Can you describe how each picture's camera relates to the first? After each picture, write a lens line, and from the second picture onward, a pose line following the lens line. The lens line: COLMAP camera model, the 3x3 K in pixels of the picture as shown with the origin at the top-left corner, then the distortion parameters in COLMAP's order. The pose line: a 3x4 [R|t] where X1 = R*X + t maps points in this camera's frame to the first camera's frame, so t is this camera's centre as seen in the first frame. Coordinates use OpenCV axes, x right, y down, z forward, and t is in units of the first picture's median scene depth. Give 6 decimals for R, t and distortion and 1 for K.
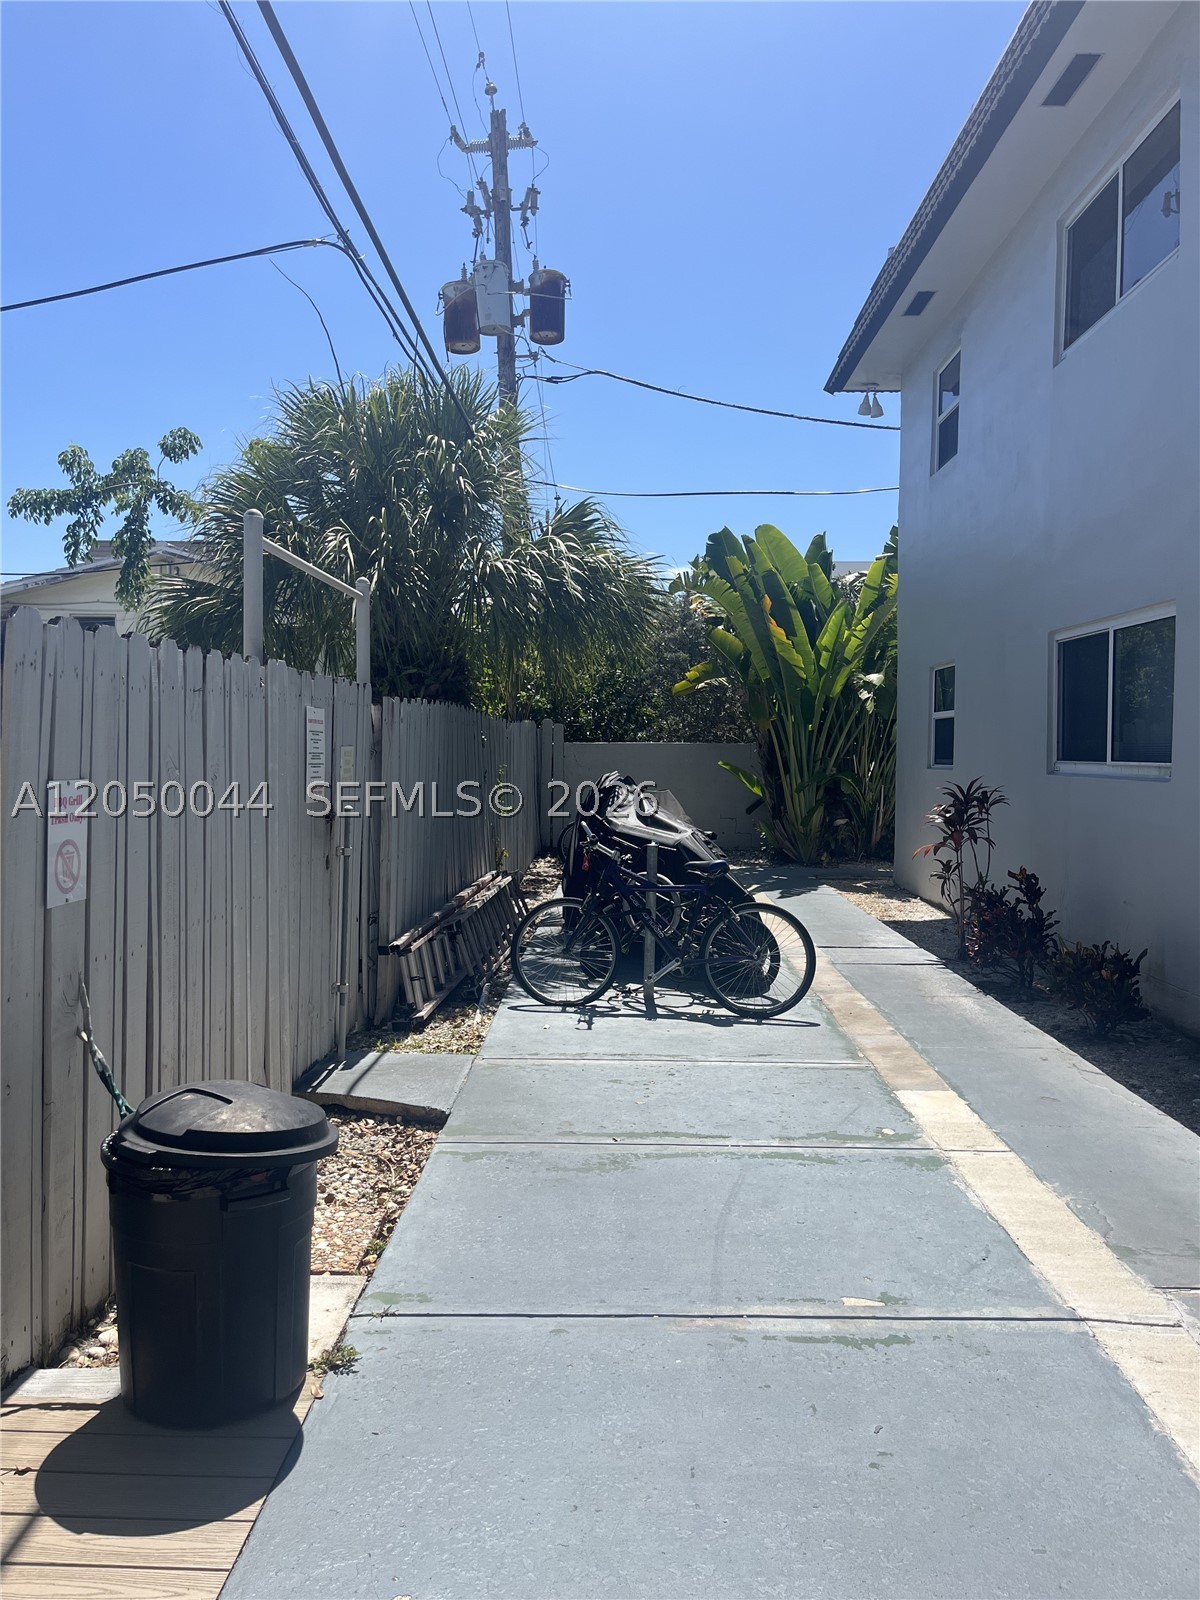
lens RADIAL K [[1210.7, 0, 594.0], [0, 1210.7, 797.0], [0, 0, 1]] dist [0.041774, -0.034444]
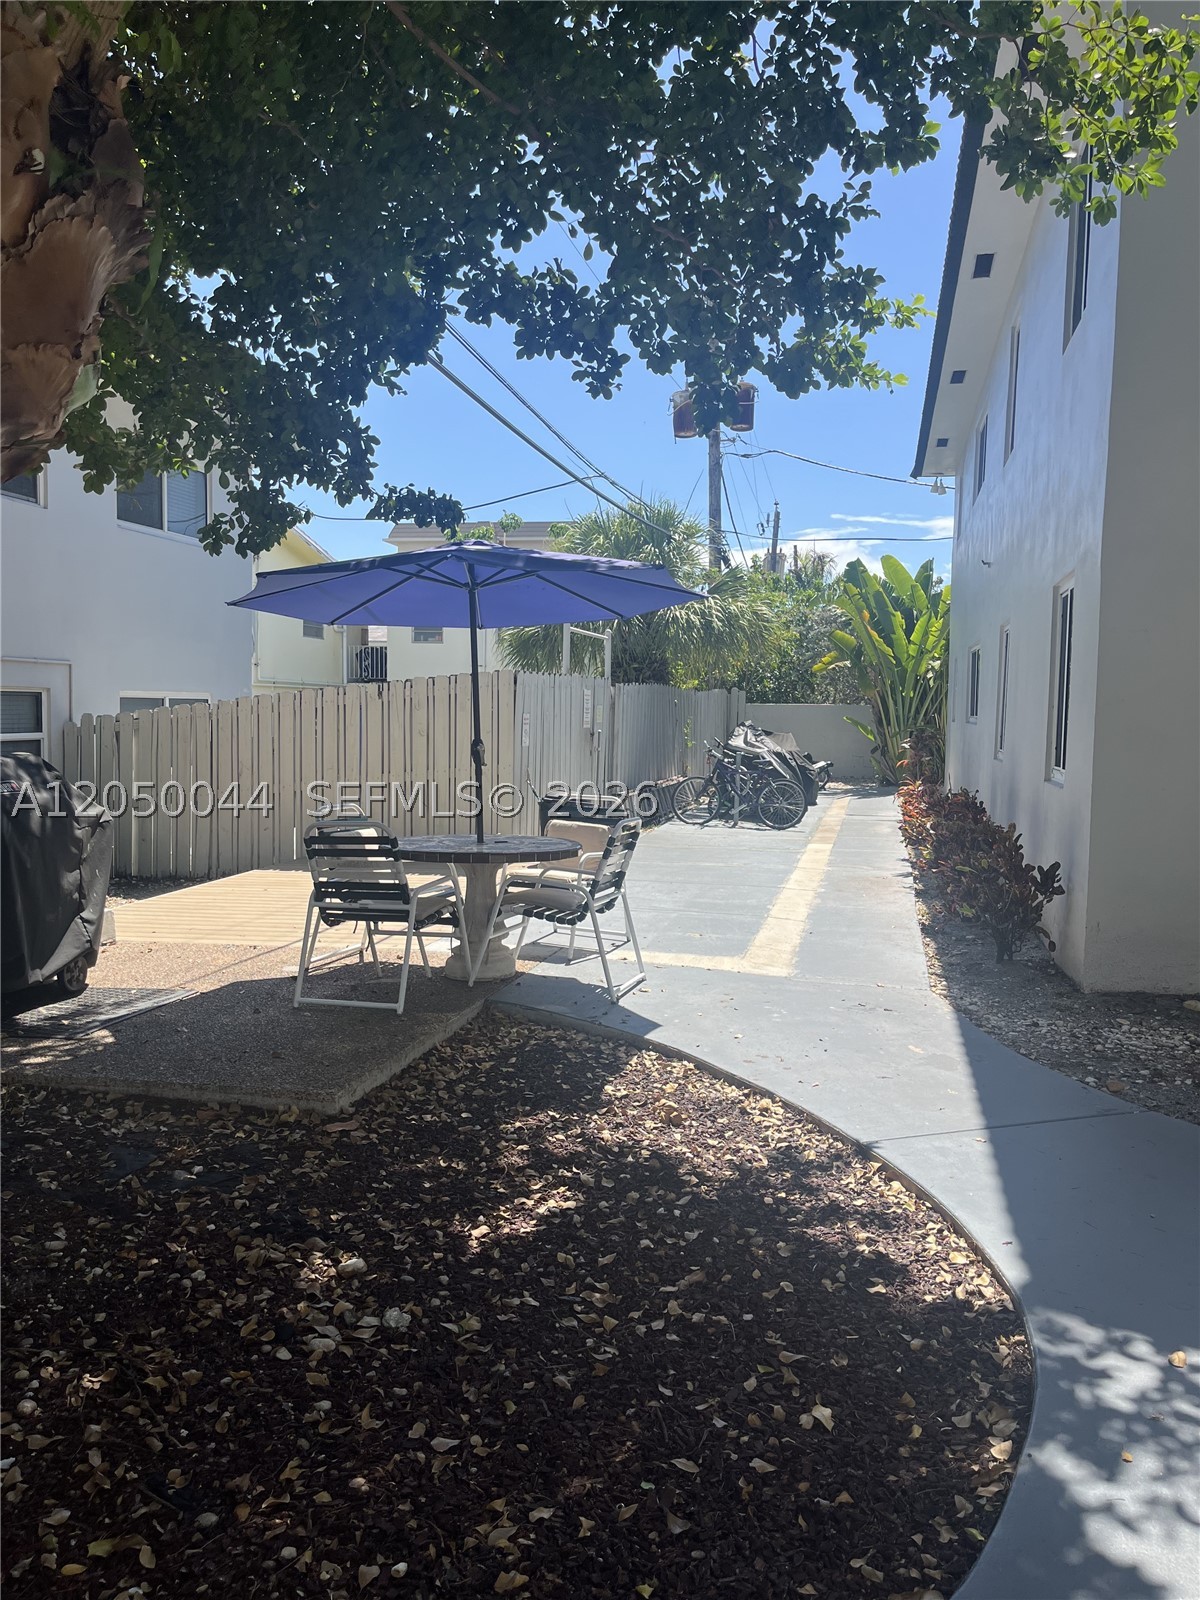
lens RADIAL K [[1210.7, 0, 600.2], [0, 1210.7, 797.5], [0, 0, 1]] dist [0.041774, -0.034444]
pose [[0.978682, 0.023498, -0.204034, 0.181217], [-0.016818, 0.999266, 0.034411, 0.036260], [0.204692, -0.030246, 0.978359, -0.841350]]
